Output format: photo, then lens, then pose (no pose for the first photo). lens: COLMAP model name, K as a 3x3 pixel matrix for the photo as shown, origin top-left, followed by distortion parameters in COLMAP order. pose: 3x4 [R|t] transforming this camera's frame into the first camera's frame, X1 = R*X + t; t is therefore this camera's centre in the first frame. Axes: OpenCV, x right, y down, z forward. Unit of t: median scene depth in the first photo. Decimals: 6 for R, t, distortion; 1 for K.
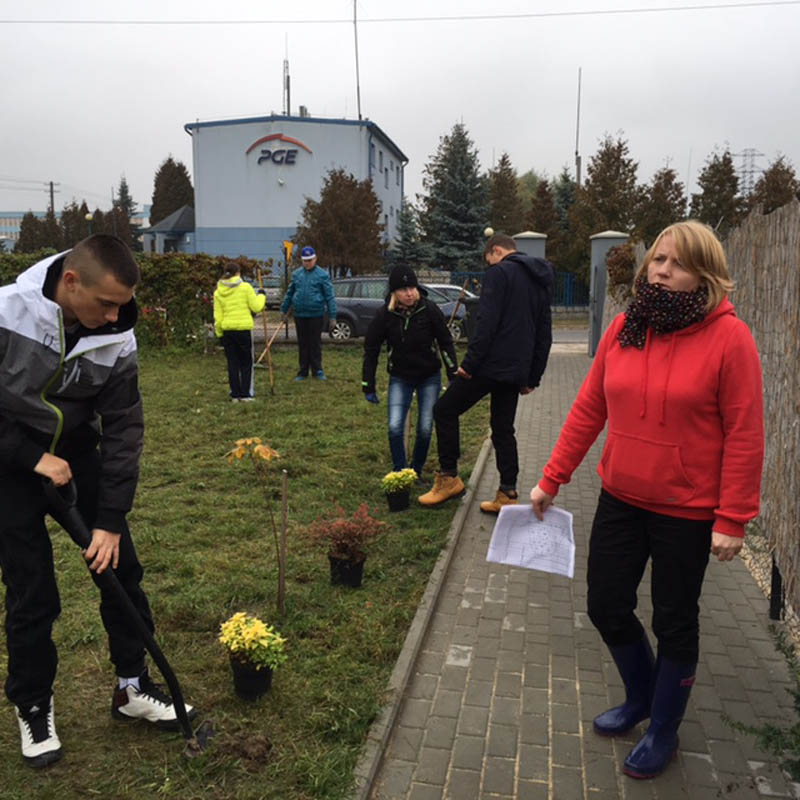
lens RADIAL K [[1007.4, 0, 400.0], [0, 1007.4, 400.0], [0, 0, 1]] dist [0.318120, 0.003310]
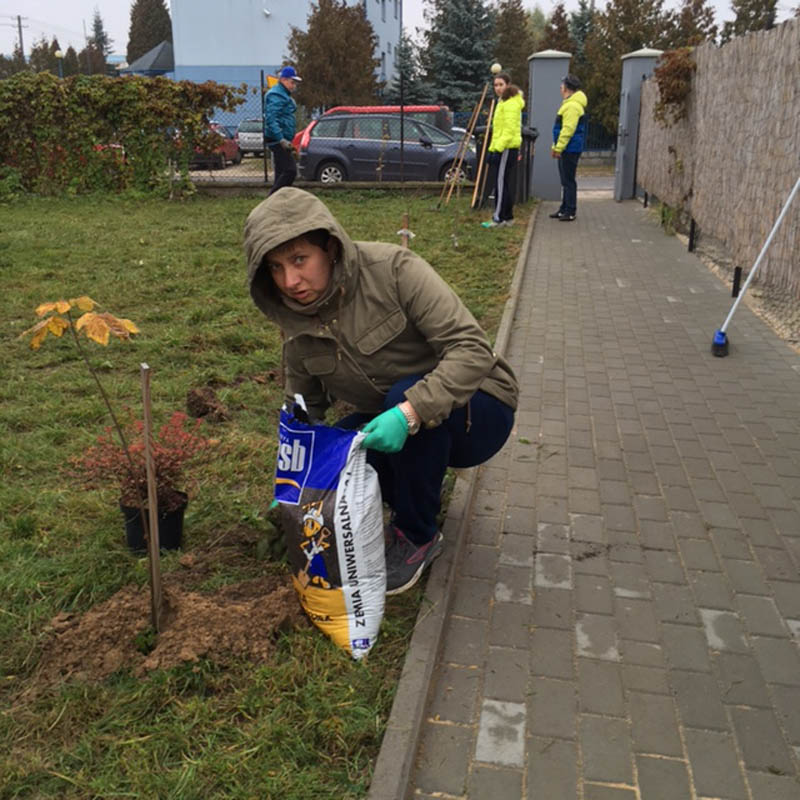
lens RADIAL K [[898.6, 0, 400.0], [0, 898.6, 400.0], [0, 0, 1]] dist [0.028053, -0.019757]
pose [[0.999998, -0.001517, -0.001615, 0.002763], [0.001742, 0.988654, 0.150198, 0.006906], [0.001368, -0.150201, 0.988655, 0.178881]]
